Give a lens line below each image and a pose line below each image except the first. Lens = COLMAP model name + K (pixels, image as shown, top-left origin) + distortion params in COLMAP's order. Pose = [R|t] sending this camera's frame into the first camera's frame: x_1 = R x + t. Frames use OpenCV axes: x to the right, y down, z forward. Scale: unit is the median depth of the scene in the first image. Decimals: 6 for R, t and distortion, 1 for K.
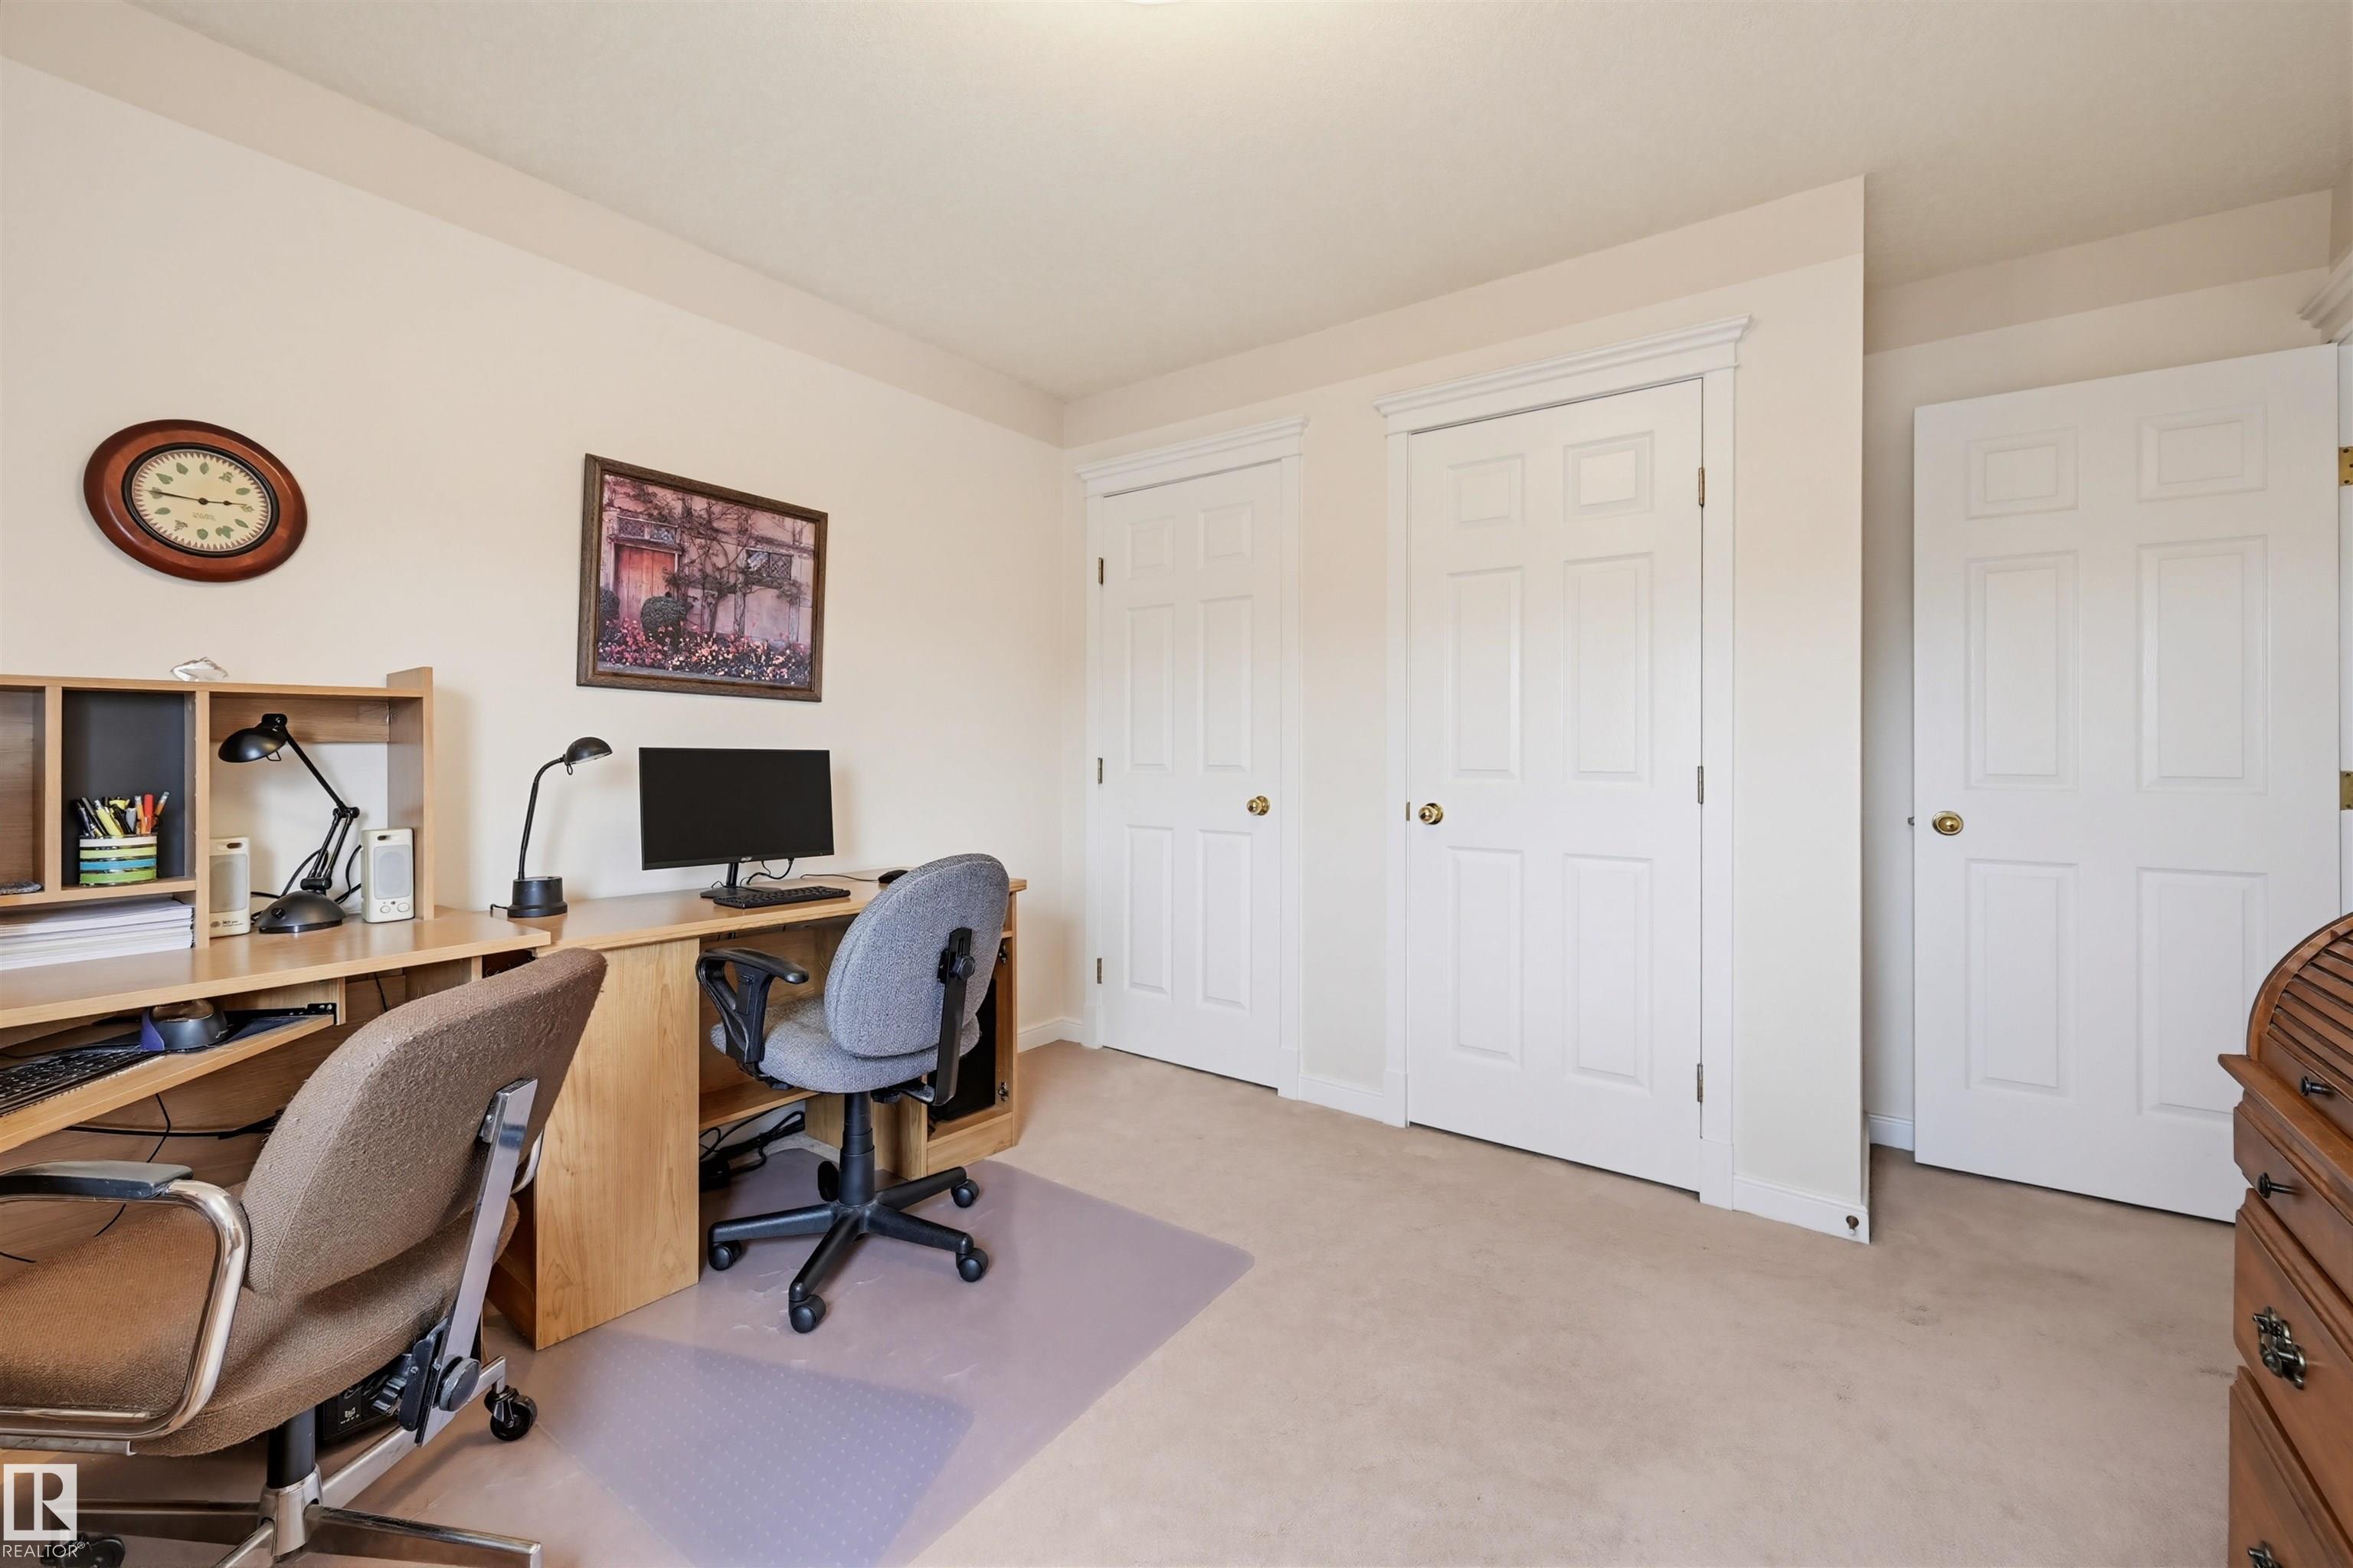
lens RADIAL K [[960.1, 0, 1176.1], [0, 960.1, 770.0], [0, 0, 1]] dist [0.002397, 0.000138]
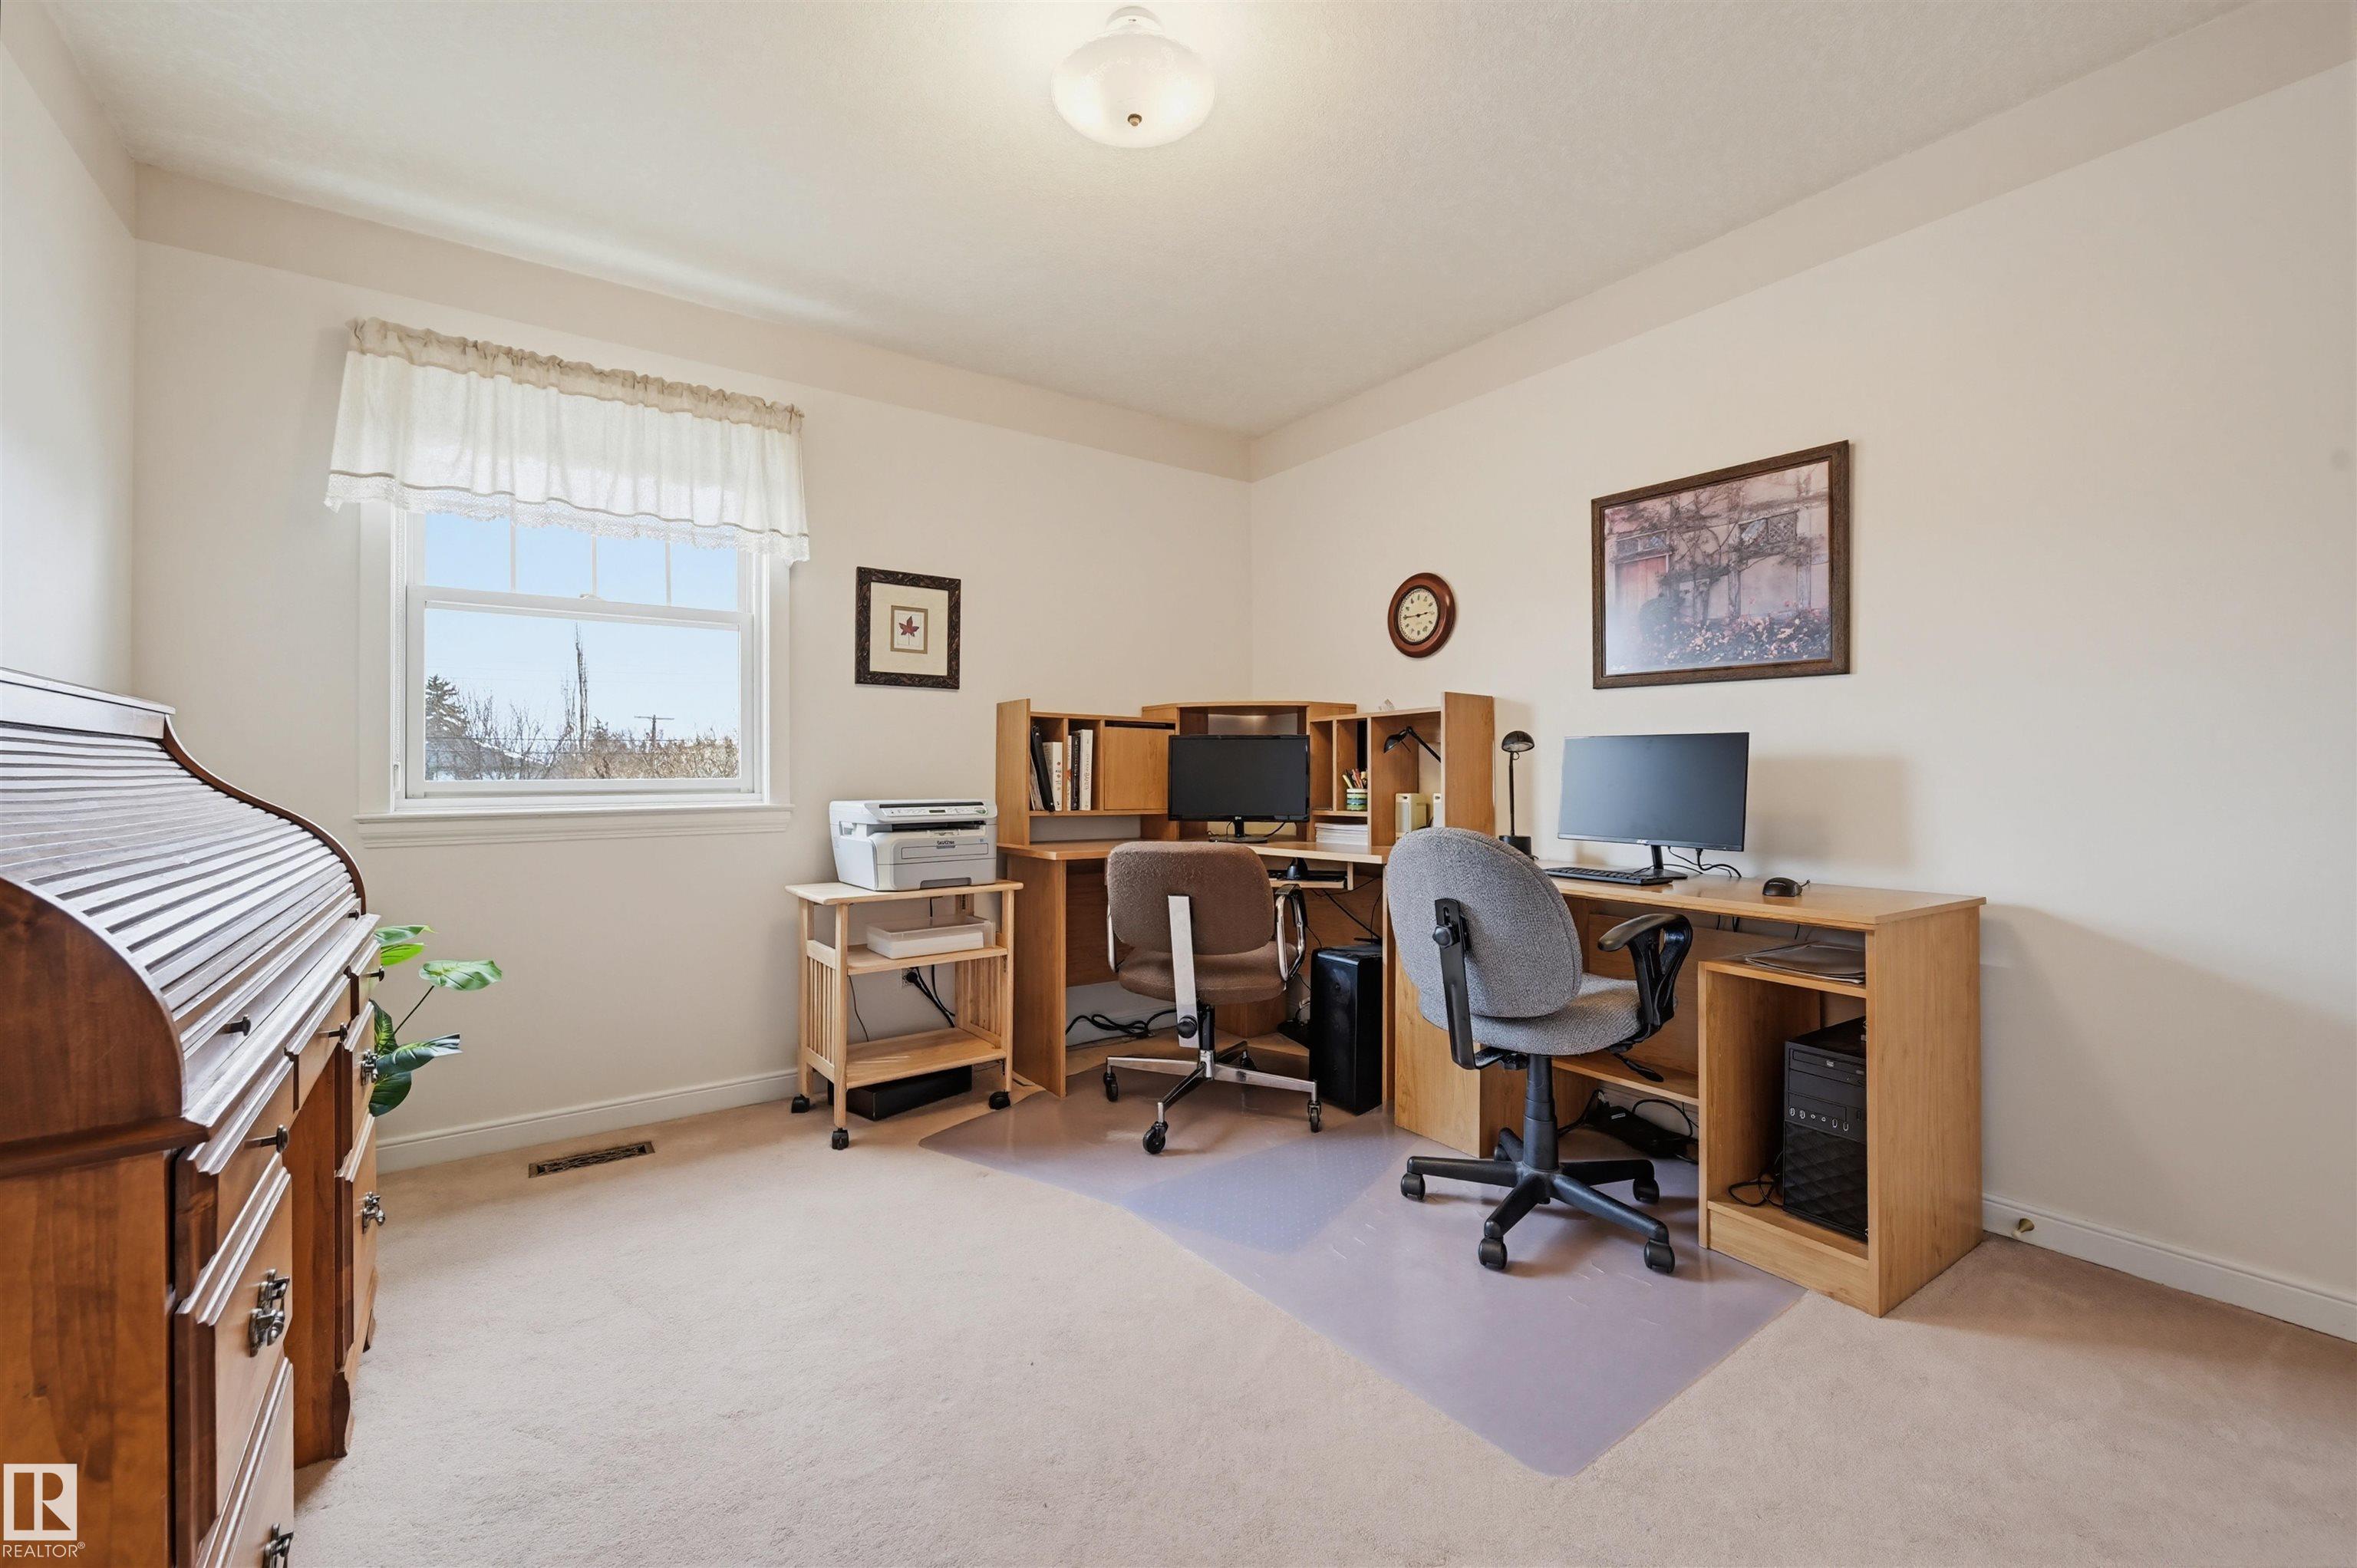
lens RADIAL K [[982.7, 0, 1166.6], [0, 982.7, 774.5], [0, 0, 1]] dist [0.002860, -0.000225]
pose [[-0.323064, 0.007644, -0.946346, 0.669655], [-0.005540, 0.999935, 0.009968, 0.011005], [0.946361, 0.008462, -0.323001, 0.795471]]
